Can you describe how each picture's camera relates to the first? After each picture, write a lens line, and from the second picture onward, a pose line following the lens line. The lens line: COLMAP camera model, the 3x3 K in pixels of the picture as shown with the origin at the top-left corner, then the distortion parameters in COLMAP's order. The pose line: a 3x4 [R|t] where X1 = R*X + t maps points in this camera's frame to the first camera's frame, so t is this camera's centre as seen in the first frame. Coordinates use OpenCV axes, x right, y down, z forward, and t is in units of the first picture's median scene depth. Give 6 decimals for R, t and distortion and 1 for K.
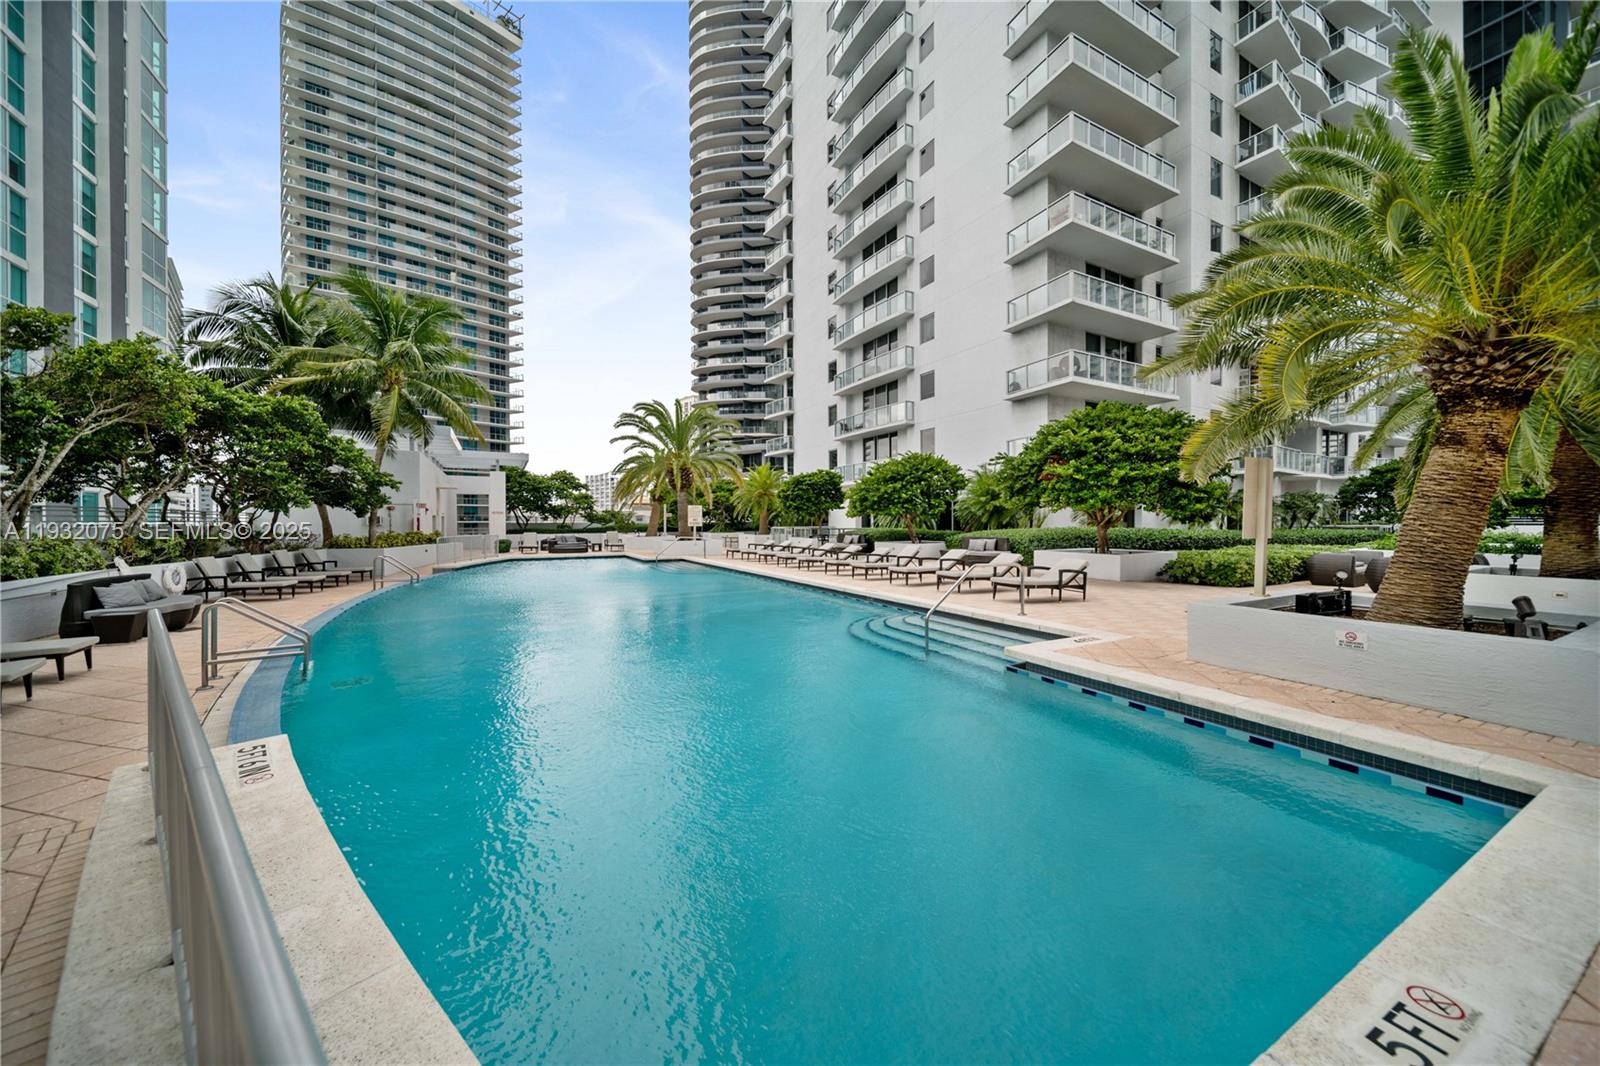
lens RADIAL K [[562.3, 0, 799.4], [0, 562.3, 527.9], [0, 0, 1]] dist [-0.001473, -0.000012]
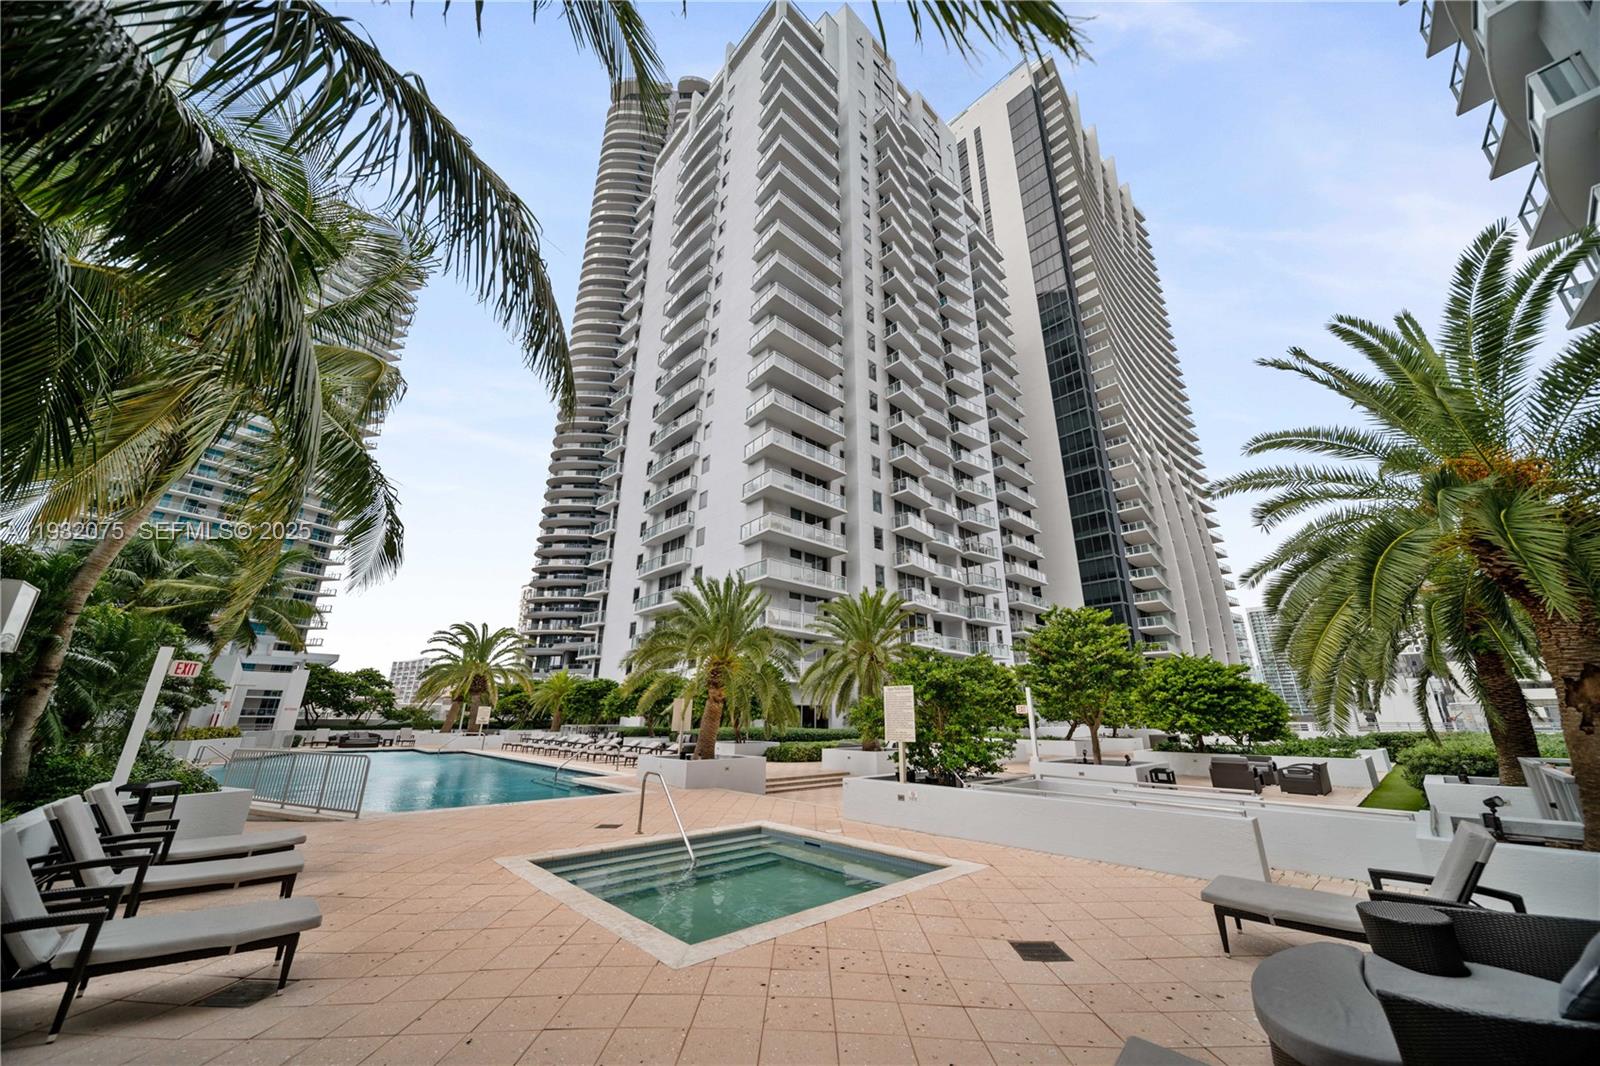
lens RADIAL K [[562.3, 0, 806.3], [0, 562.3, 528.3], [0, 0, 1]] dist [-0.001473, -0.000012]
pose [[0.966008, 0.092144, 0.241533, 0.122706], [-0.006319, 0.942455, -0.334272, 0.000202], [-0.258435, 0.321384, 0.911002, -0.338437]]
